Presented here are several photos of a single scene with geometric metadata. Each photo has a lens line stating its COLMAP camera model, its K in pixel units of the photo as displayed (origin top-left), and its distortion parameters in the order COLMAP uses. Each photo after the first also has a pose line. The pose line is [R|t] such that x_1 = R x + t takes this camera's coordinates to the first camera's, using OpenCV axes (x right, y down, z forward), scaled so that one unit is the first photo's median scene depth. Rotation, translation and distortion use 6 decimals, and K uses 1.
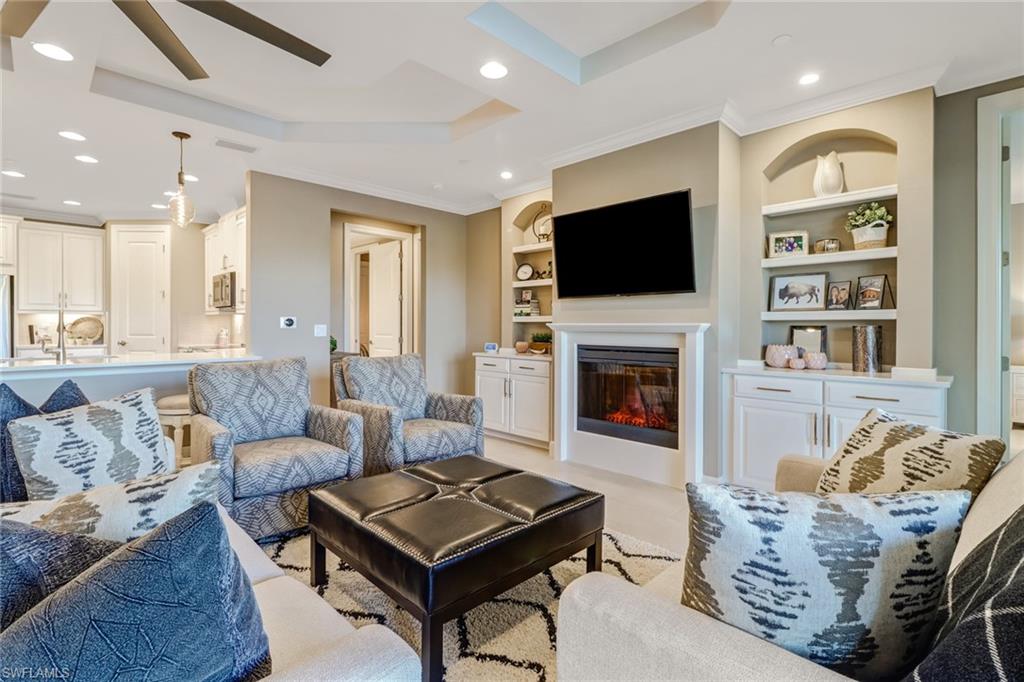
lens RADIAL K [[478.1, 0, 518.0], [0, 478.1, 330.9], [0, 0, 1]] dist [0.000907, -0.001370]
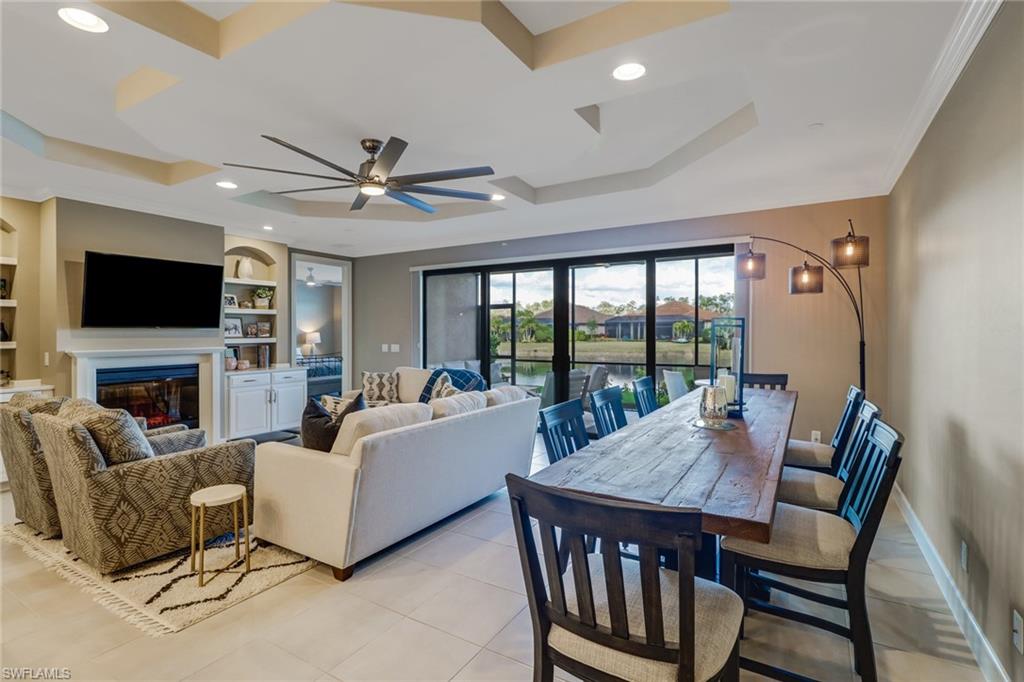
lens RADIAL K [[478.1, 0, 518.0], [0, 478.1, 330.9], [0, 0, 1]] dist [0.000907, -0.001370]
pose [[-0.235542, -0.001493, 0.971863, -1.173332], [0.009033, 0.999952, 0.003726, -0.054553], [-0.971822, 0.009657, -0.235517, 0.307818]]
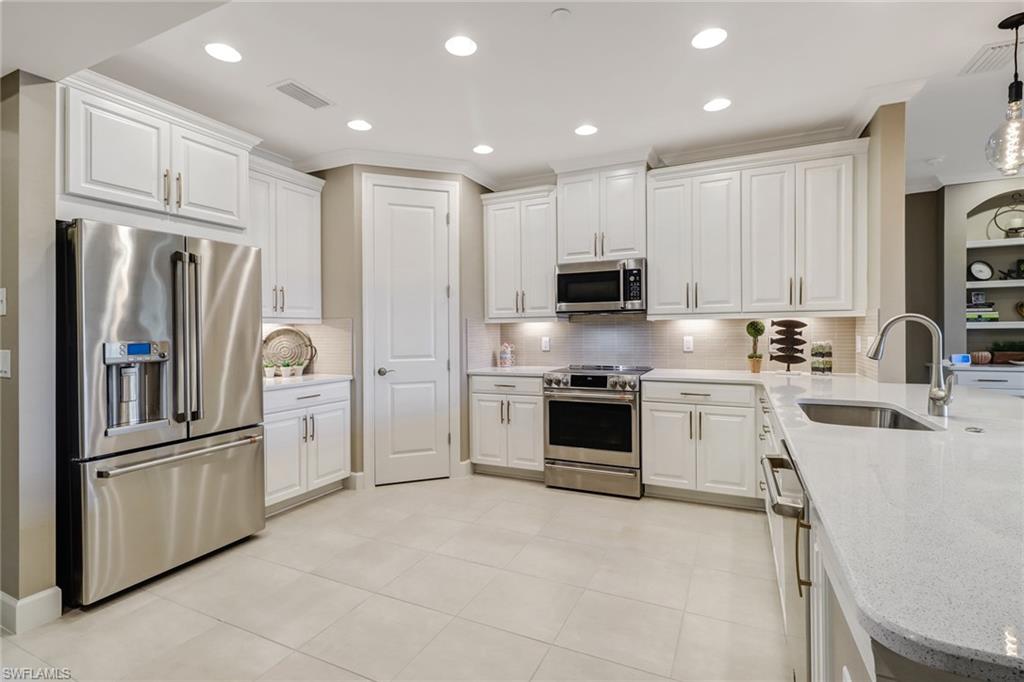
lens RADIAL K [[478.1, 0, 518.0], [0, 478.1, 330.9], [0, 0, 1]] dist [0.000907, -0.001370]
pose [[0.942838, -0.013576, 0.332975, -1.345048], [0.017040, 0.999827, -0.007484, -0.027785], [-0.332816, 0.012730, 0.942906, 0.584080]]
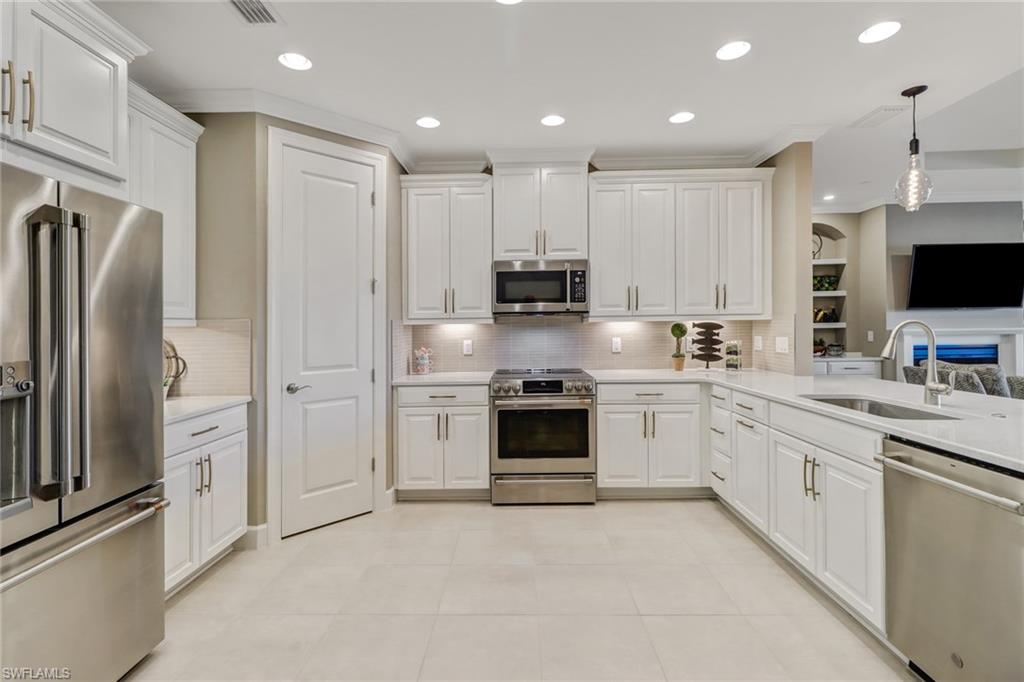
lens RADIAL K [[479.7, 0, 510.8], [0, 479.7, 326.9], [0, 0, 1]] dist [0.002328, 0.000487]
pose [[0.724698, -0.014168, 0.688921, -1.544729], [0.023381, 0.999718, -0.004035, -0.041629], [-0.688670, 0.019032, 0.724825, 0.805413]]
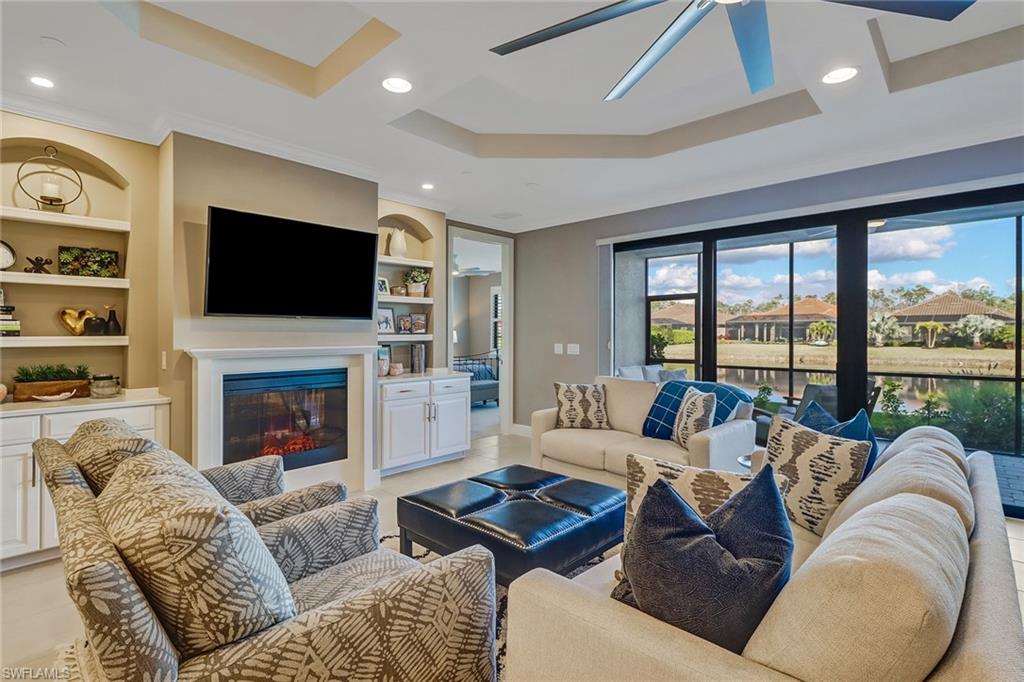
lens RADIAL K [[480.4, 0, 514.2], [0, 480.4, 331.0], [0, 0, 1]] dist [0.000689, 0.000168]
pose [[-0.017130, 0.001562, 0.999852, -0.671505], [0.009225, 0.999956, -0.001404, -0.037986], [-0.999811, 0.009199, -0.017143, 0.528346]]
